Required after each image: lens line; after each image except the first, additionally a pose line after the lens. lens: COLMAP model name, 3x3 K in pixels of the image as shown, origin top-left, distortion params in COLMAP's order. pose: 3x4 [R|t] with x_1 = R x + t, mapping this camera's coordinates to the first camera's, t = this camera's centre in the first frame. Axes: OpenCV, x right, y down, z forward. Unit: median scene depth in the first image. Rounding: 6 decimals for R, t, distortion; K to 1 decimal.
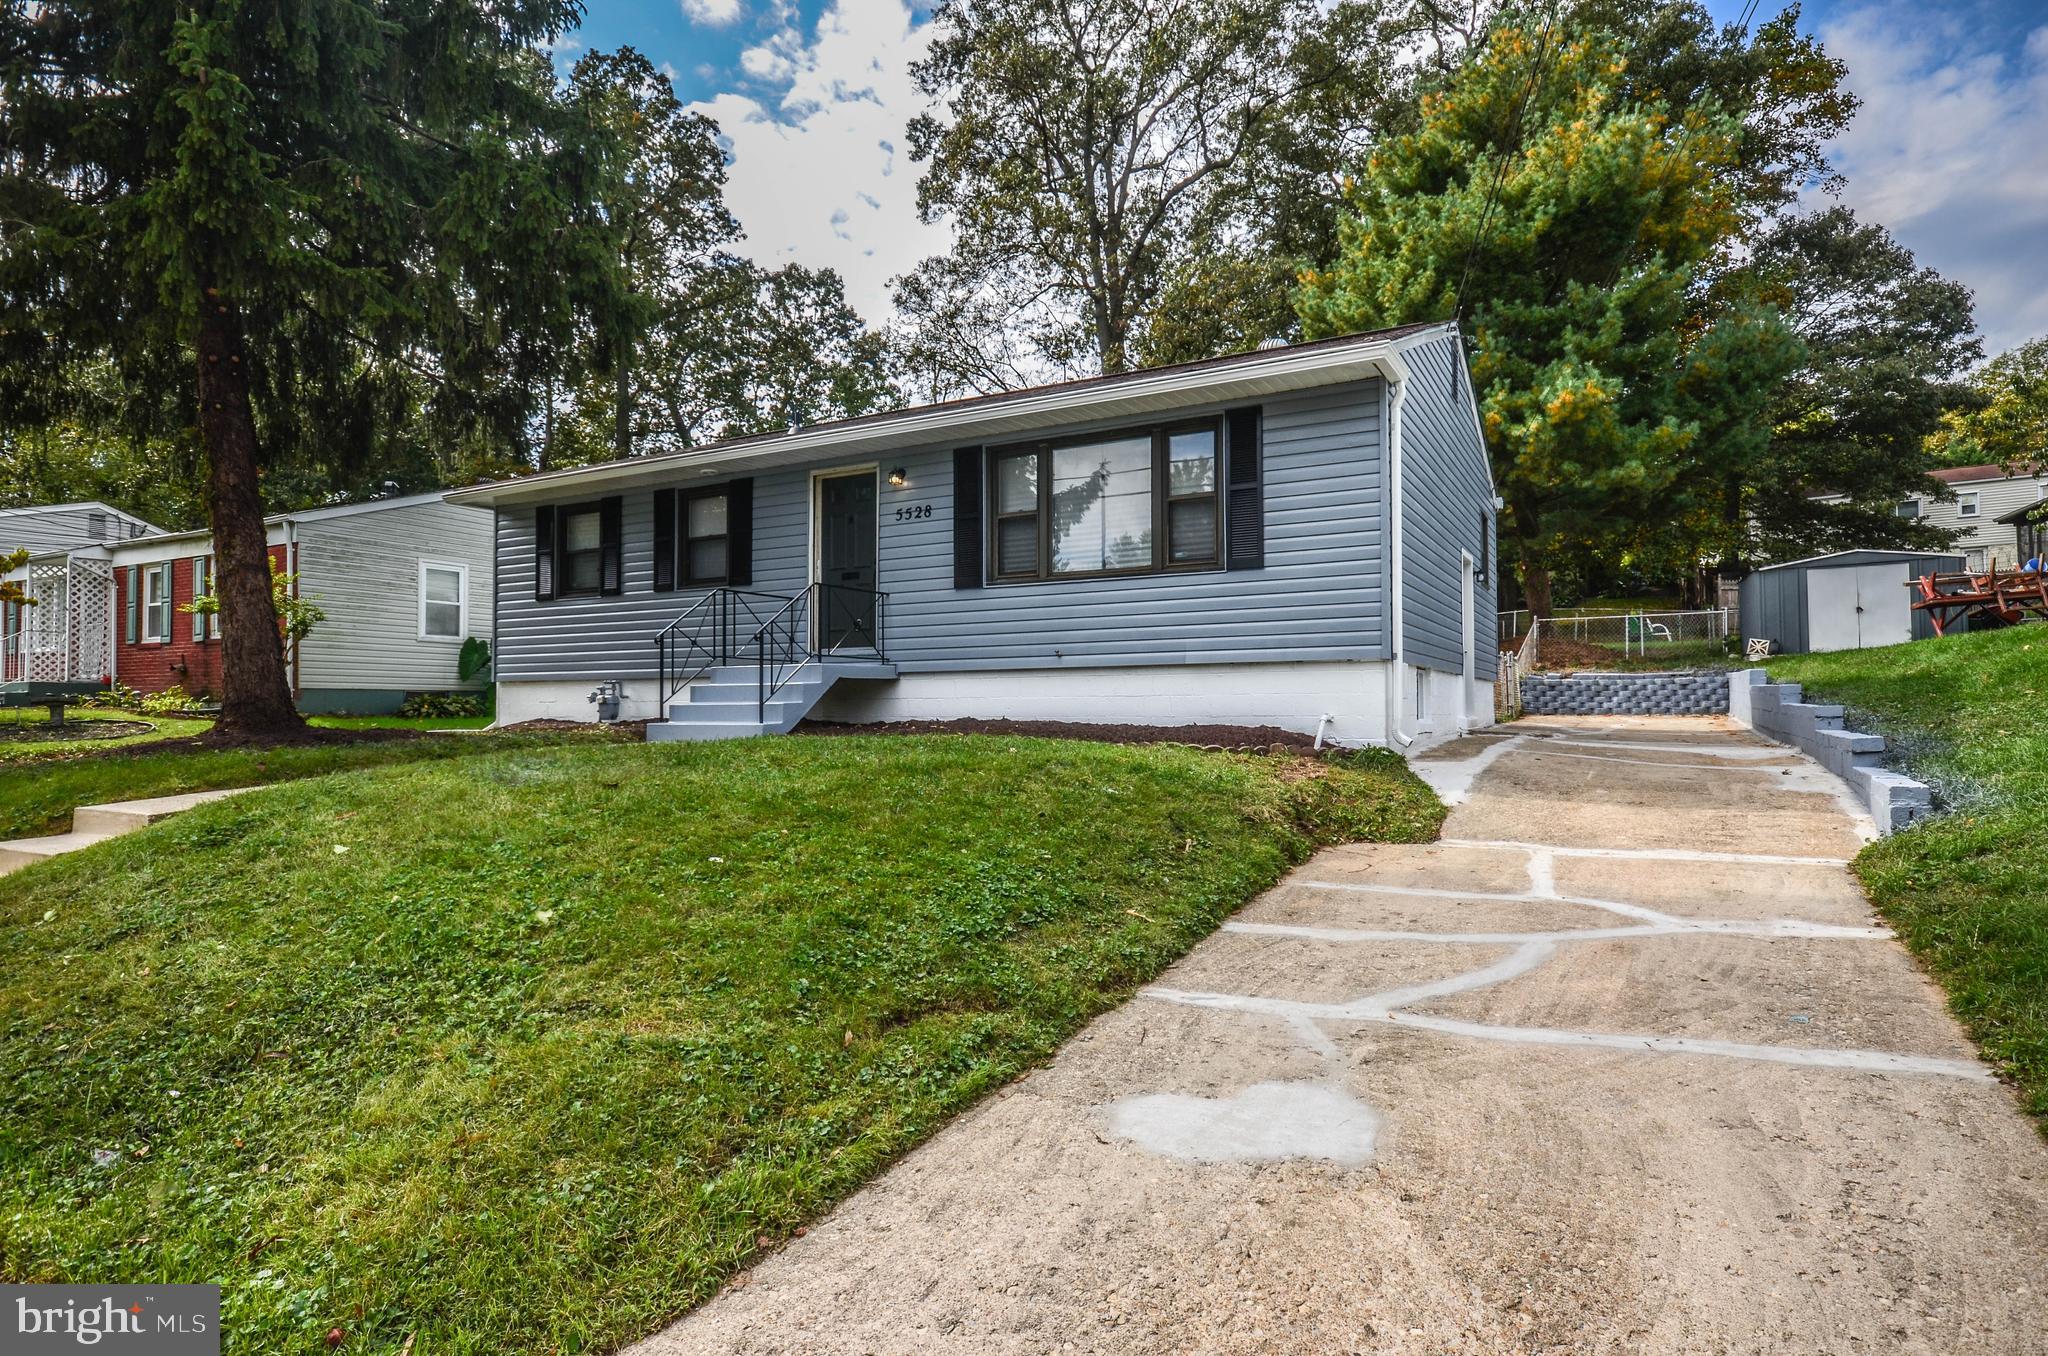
lens RADIAL K [[1052.3, 0, 1039.2], [0, 1052.3, 679.3], [0, 0, 1]] dist [0.007691, -0.001341]
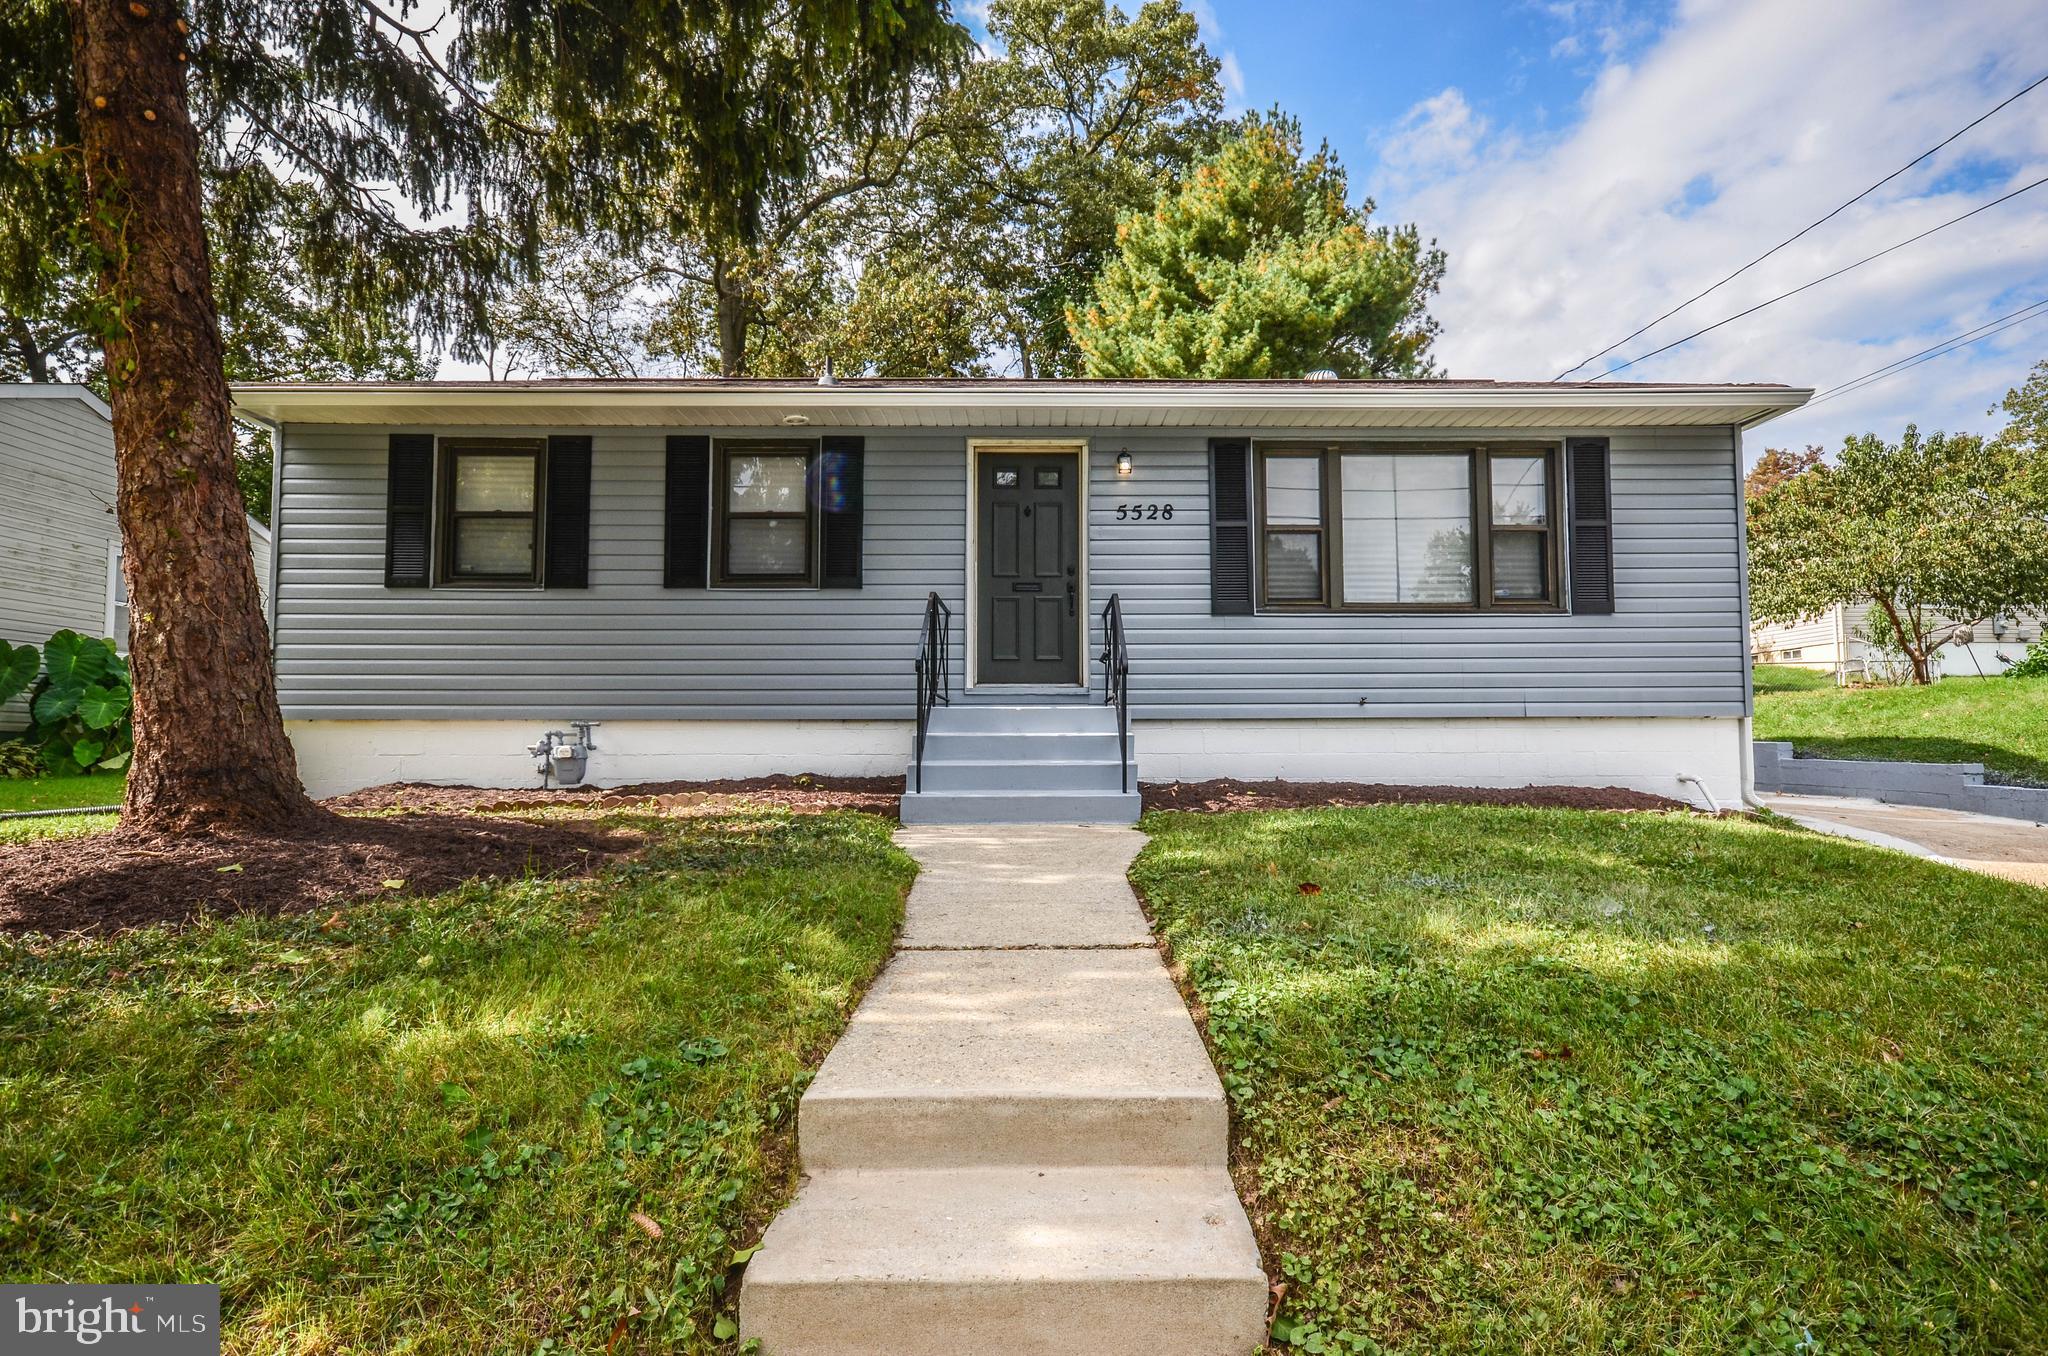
lens RADIAL K [[1052.3, 0, 1015.9], [0, 1052.3, 681.7], [0, 0, 1]] dist [0.007691, -0.001341]
pose [[0.875684, 0.030904, 0.481895, -0.584404], [-0.015161, 0.999218, -0.036530, -0.004483], [-0.482646, 0.024683, 0.875467, 0.383267]]
